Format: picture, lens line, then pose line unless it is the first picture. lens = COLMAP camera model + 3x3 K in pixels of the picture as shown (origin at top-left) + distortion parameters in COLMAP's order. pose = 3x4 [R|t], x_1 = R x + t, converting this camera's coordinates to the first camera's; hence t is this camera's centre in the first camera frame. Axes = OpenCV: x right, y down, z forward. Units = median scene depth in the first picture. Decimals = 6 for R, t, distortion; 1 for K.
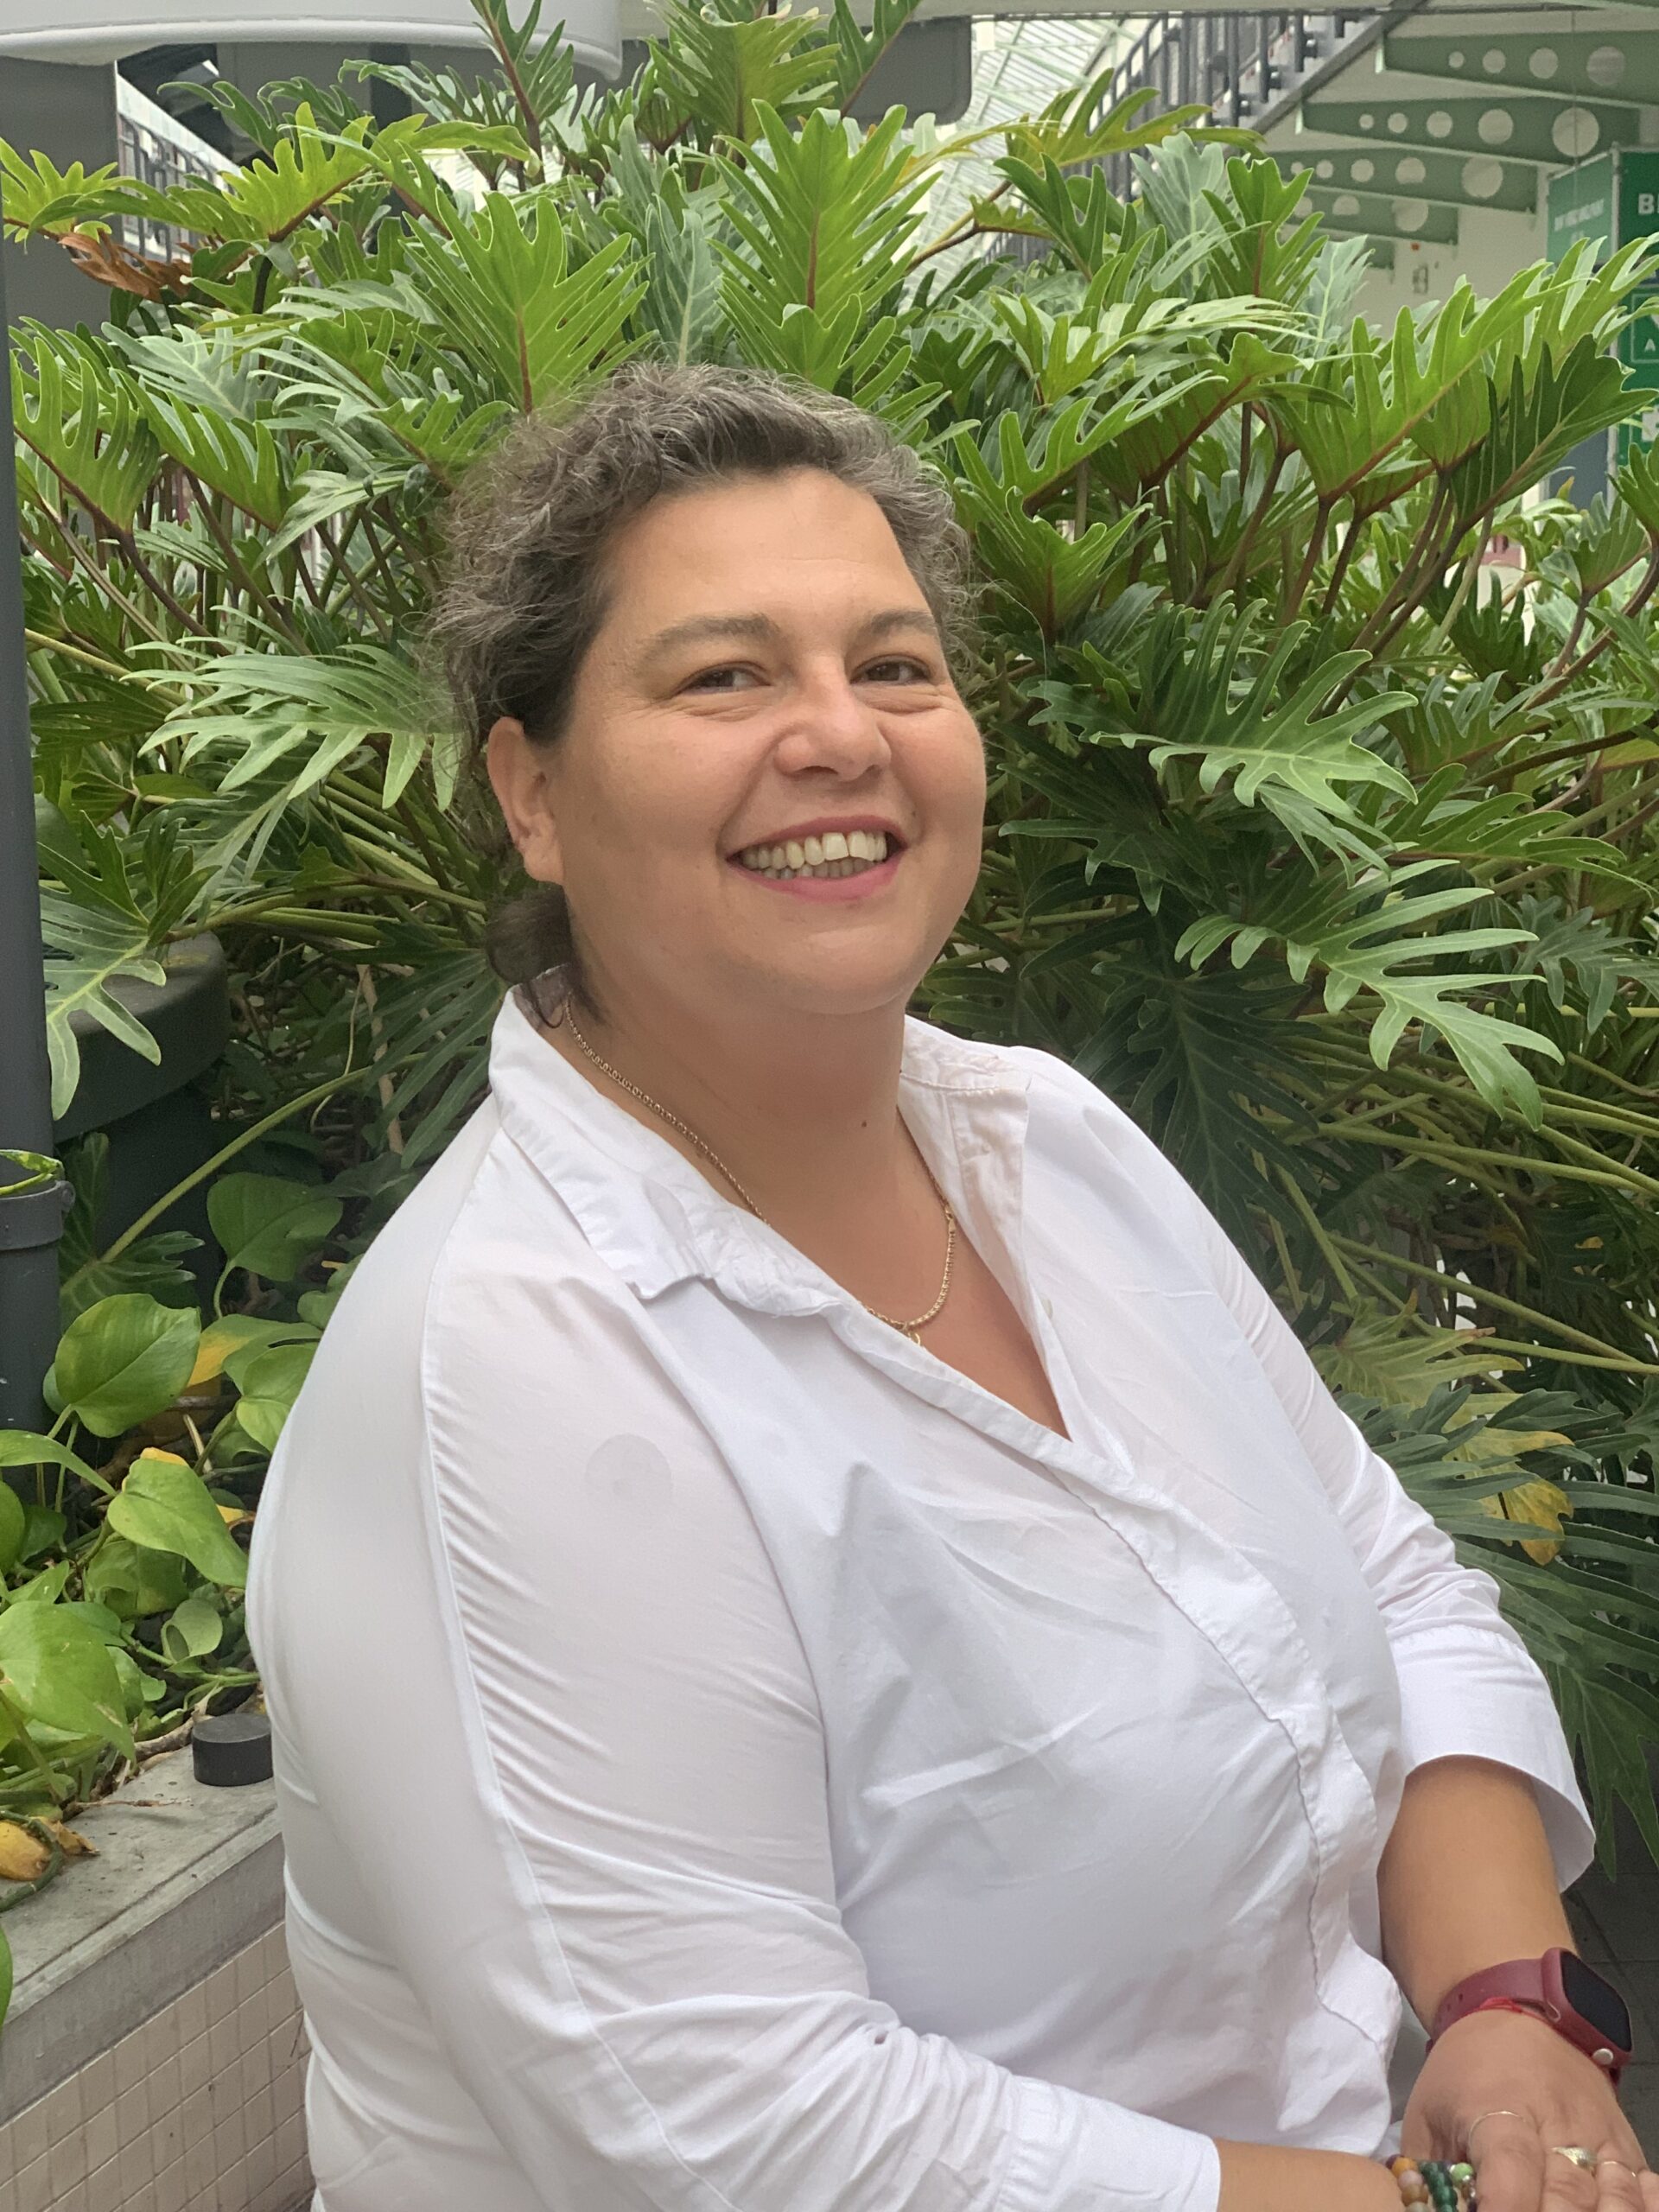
lens RADIAL K [[3288.3, 0, 796.2], [0, 3288.3, 1061.4], [0, 0, 1]] dist [0.047836, 0.000000]
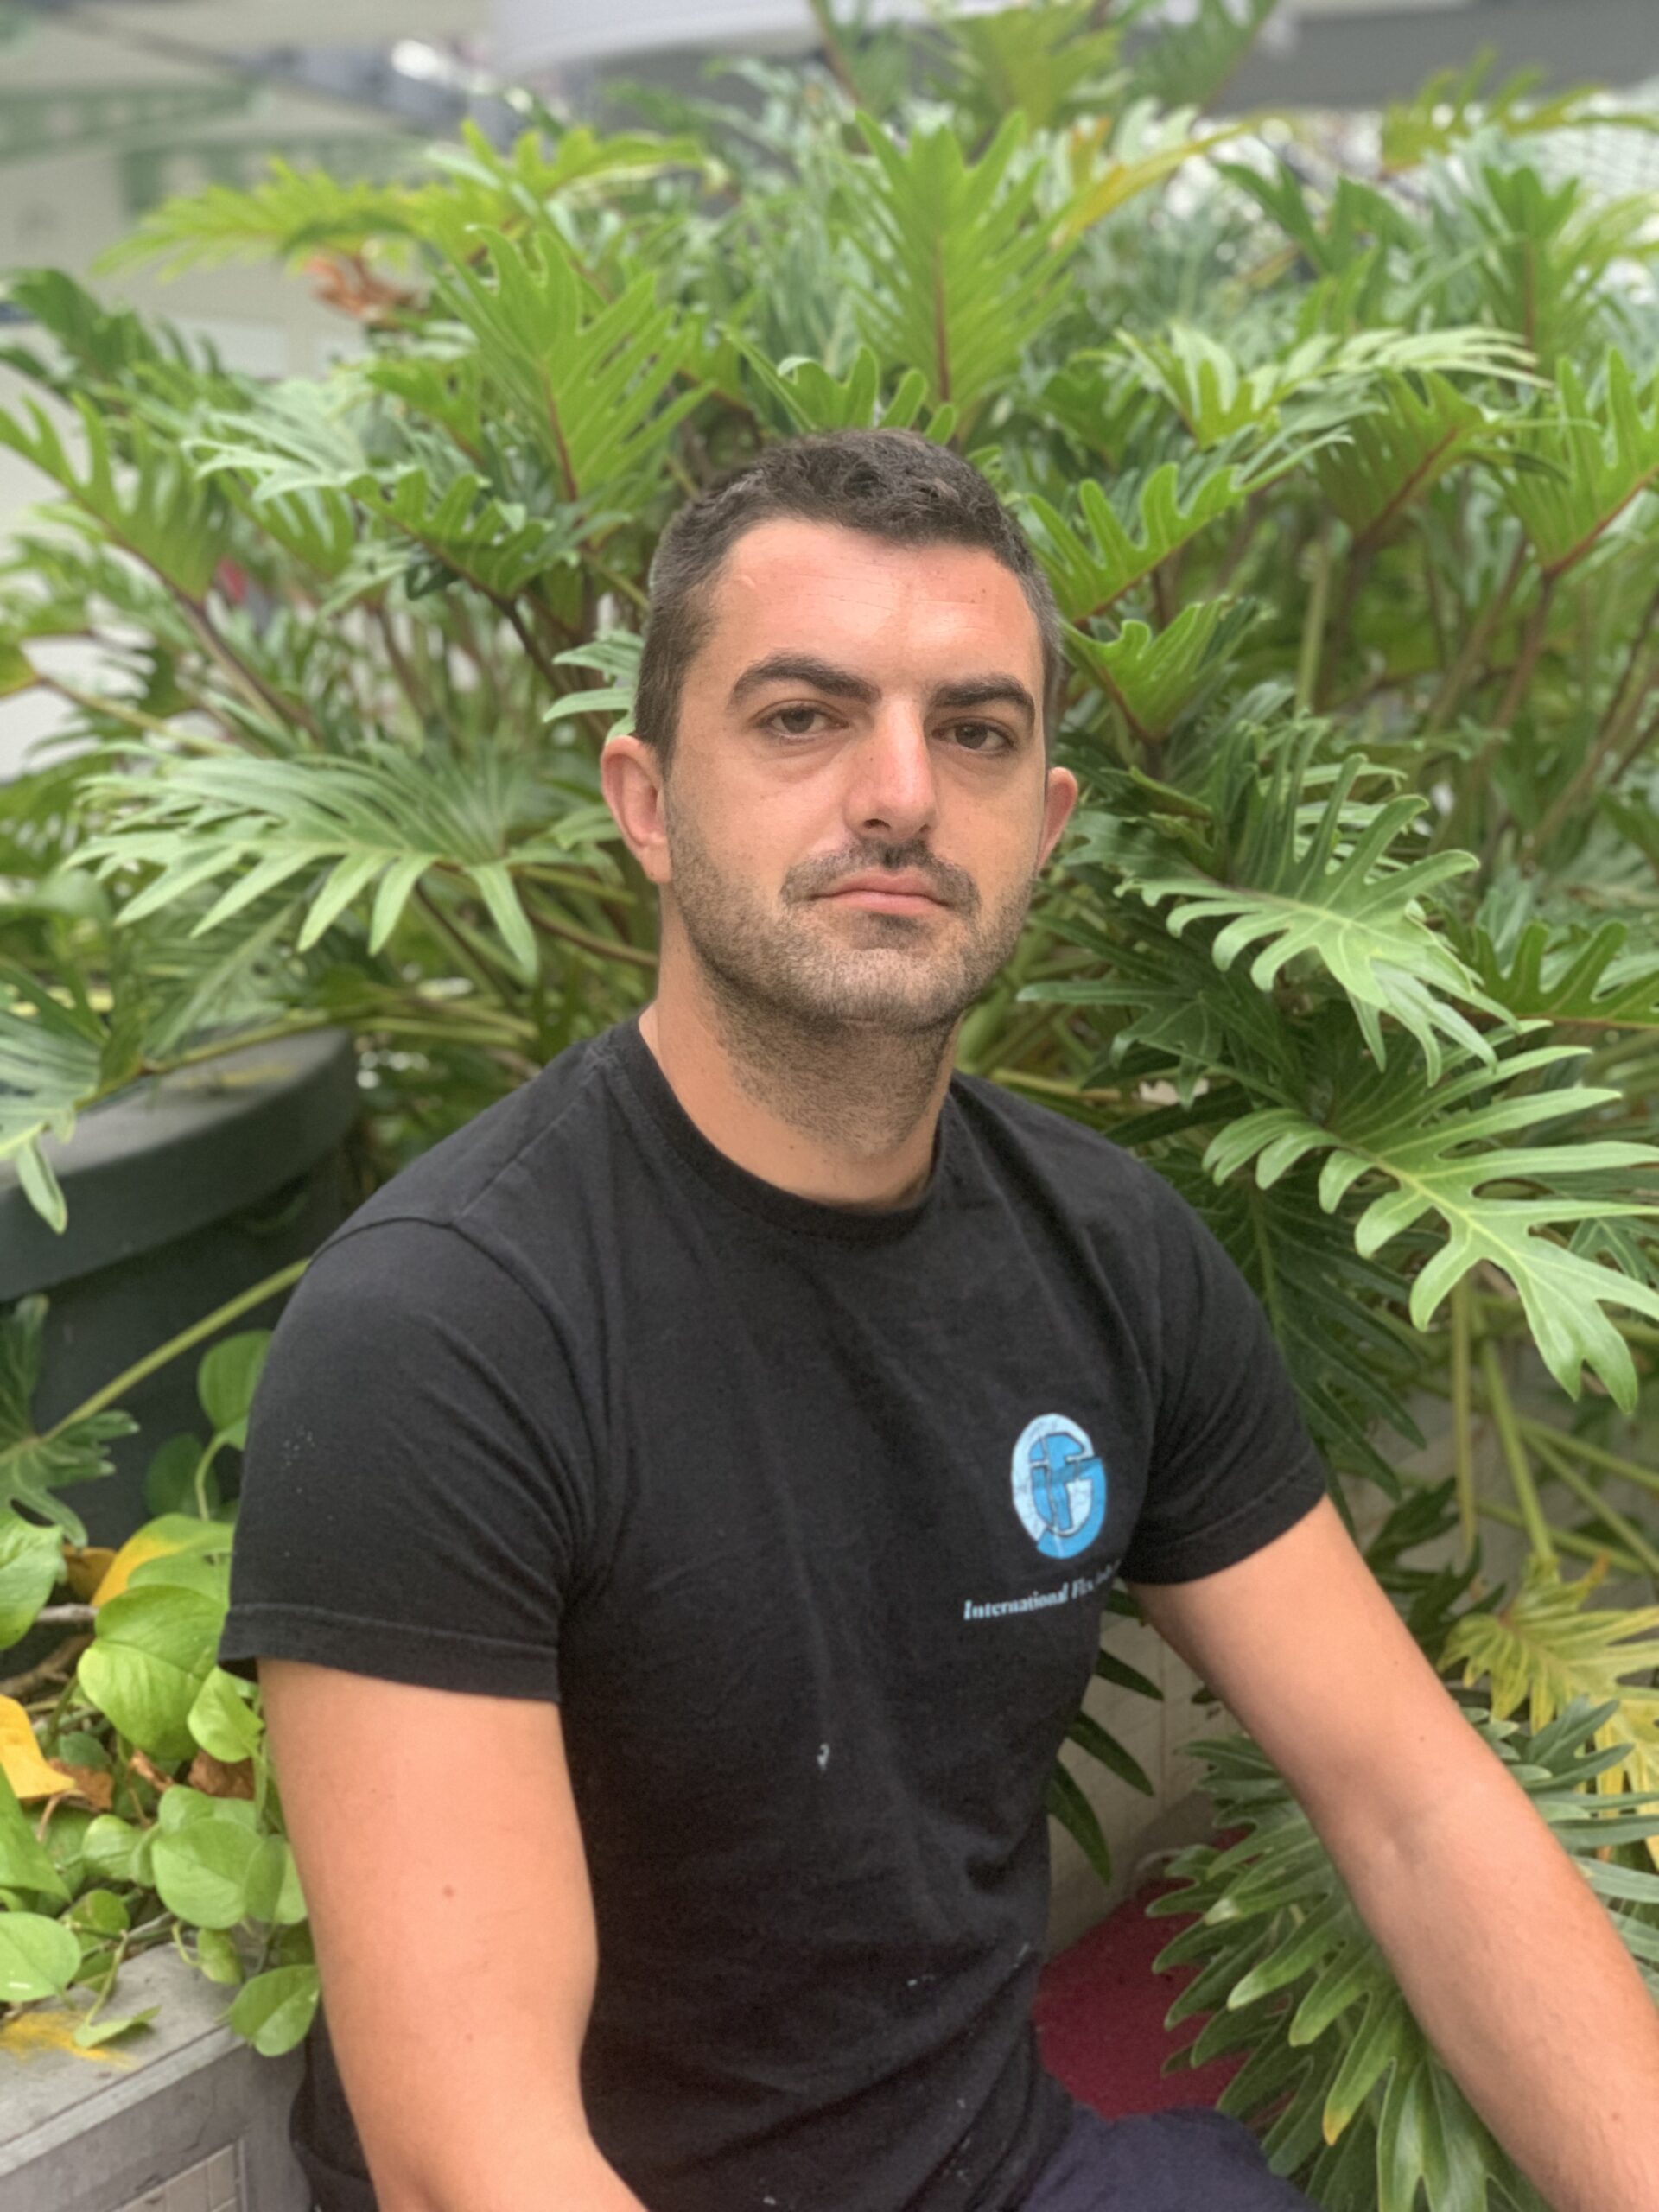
lens RADIAL K [[3288.3, 0, 820.7], [0, 3288.3, 1084.6], [0, 0, 1]] dist [0.047836, 0.000000]
pose [[0.978661, 0.036081, -0.202288, 0.166932], [-0.033872, 0.999323, 0.014371, -0.053492], [0.202669, -0.007213, 0.979221, 0.170387]]
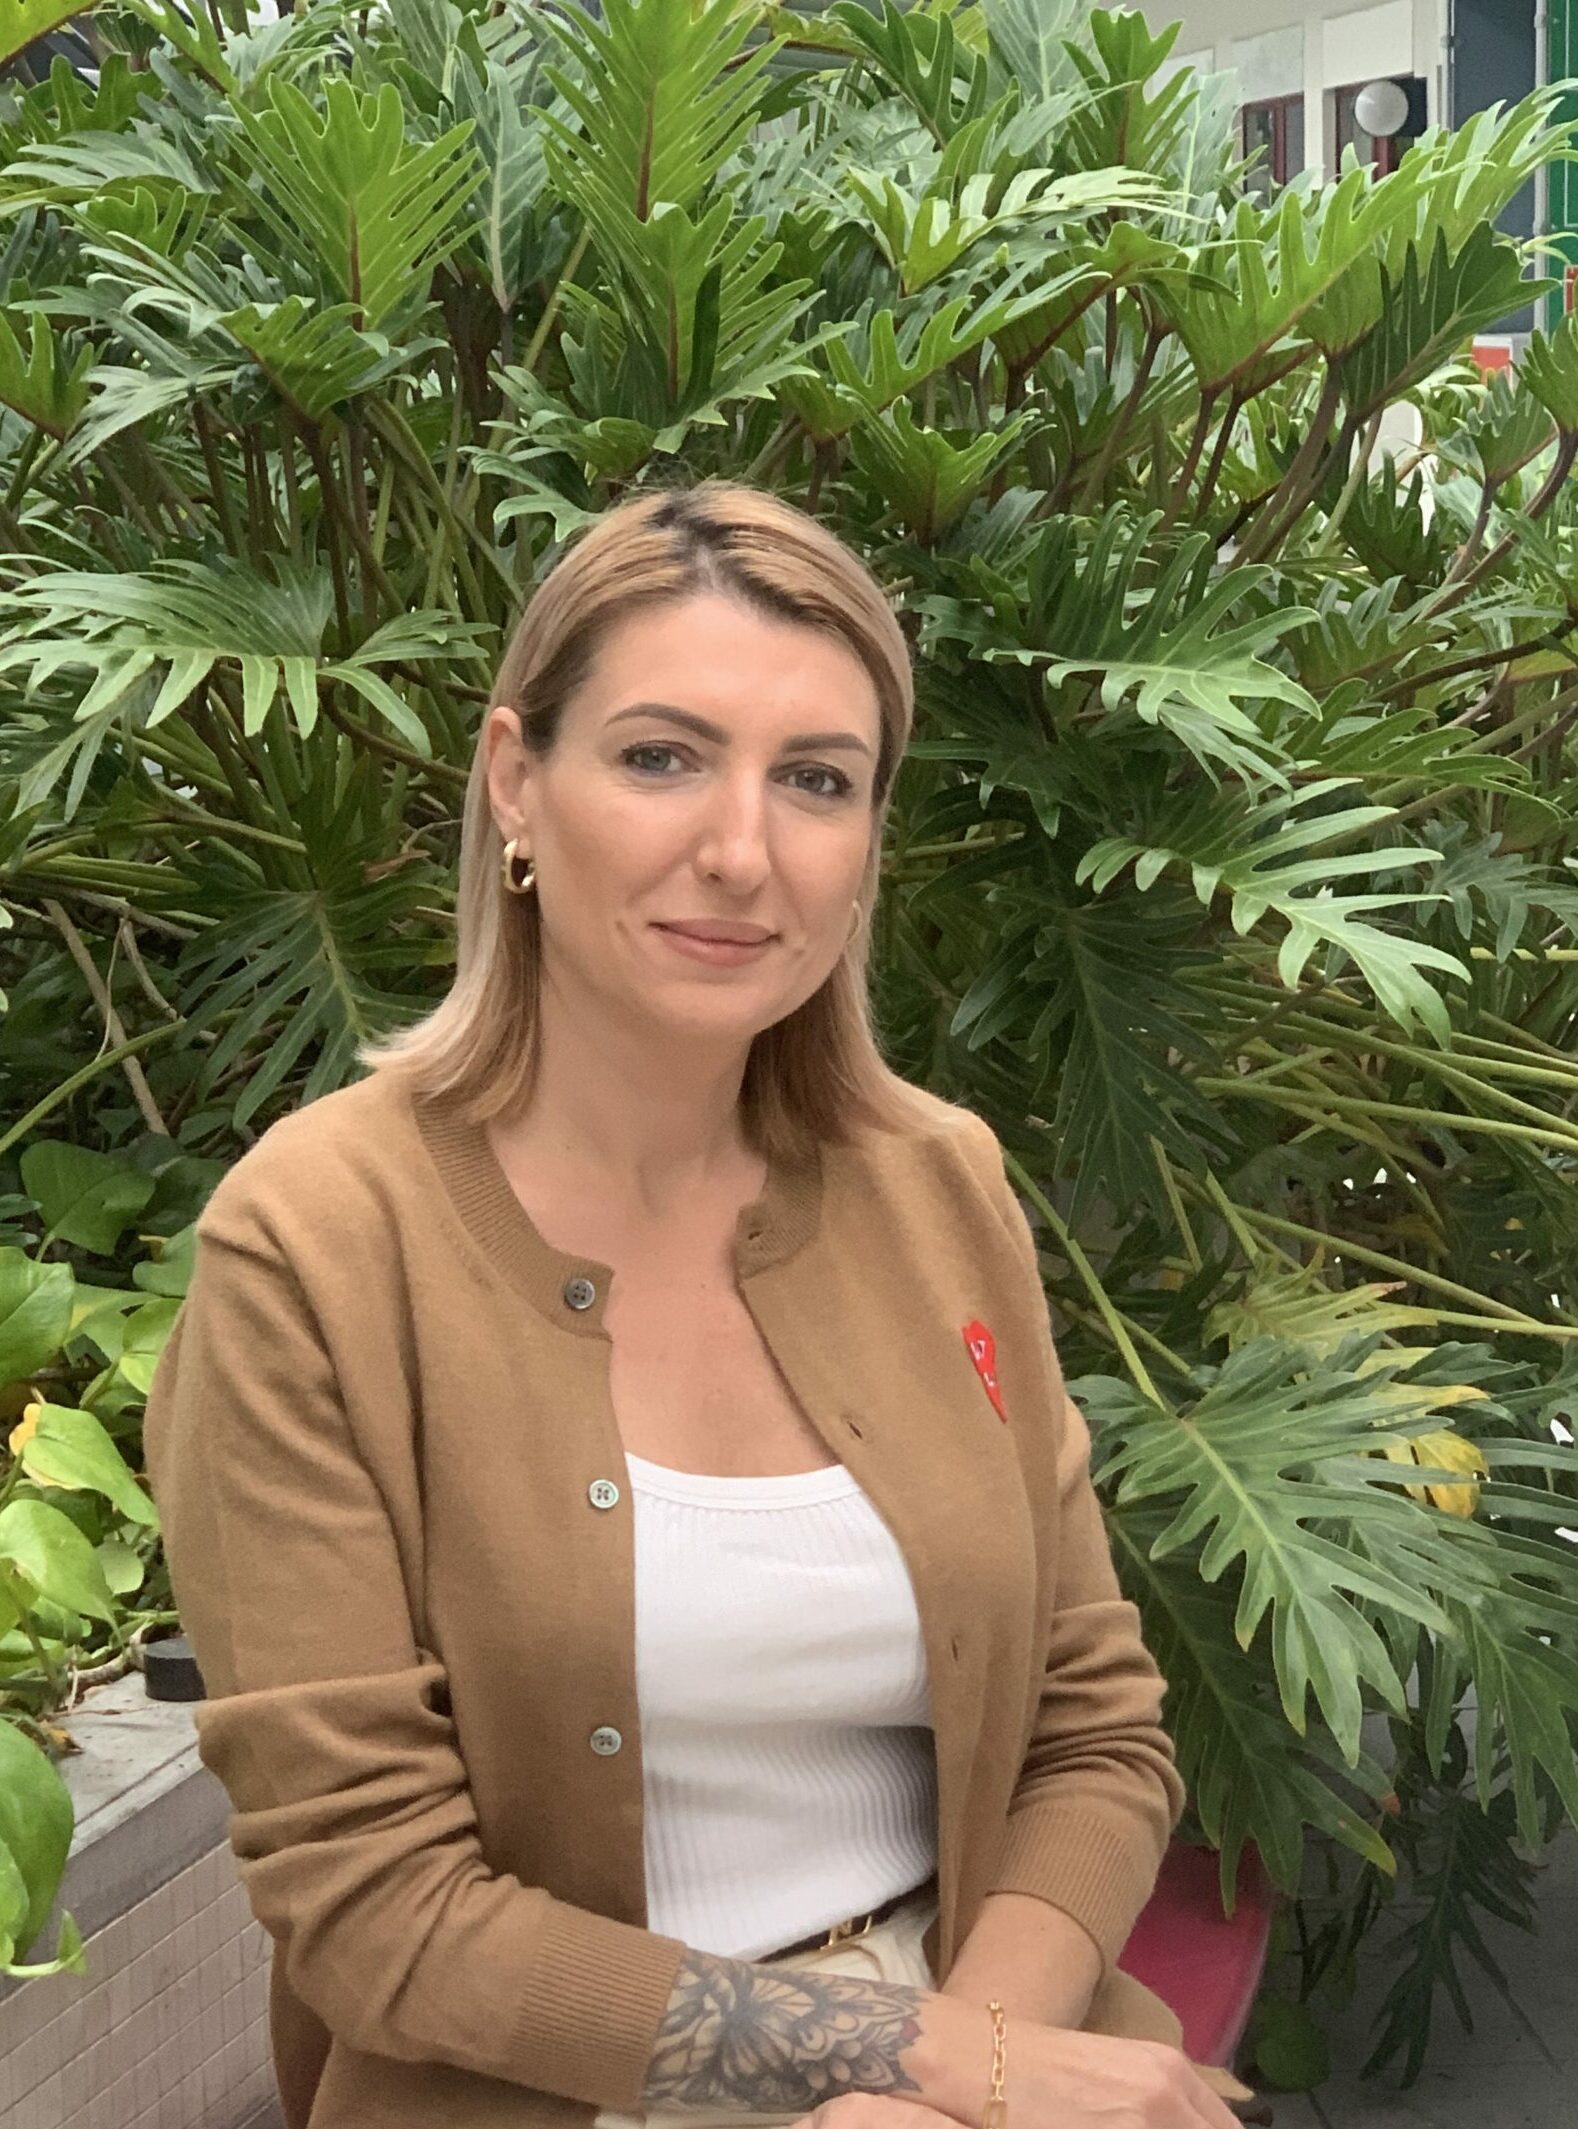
lens RADIAL K [[4967.3, 0, 807.5], [0, 4967.3, 1156.9], [0, 0, 1]] dist [0.015307, 0.000000]
pose [[0.995603, -0.018629, 0.091798, -0.089464], [0.018040, 0.999811, 0.007247, 0.033705], [-0.091916, -0.005559, 0.995751, -0.404403]]
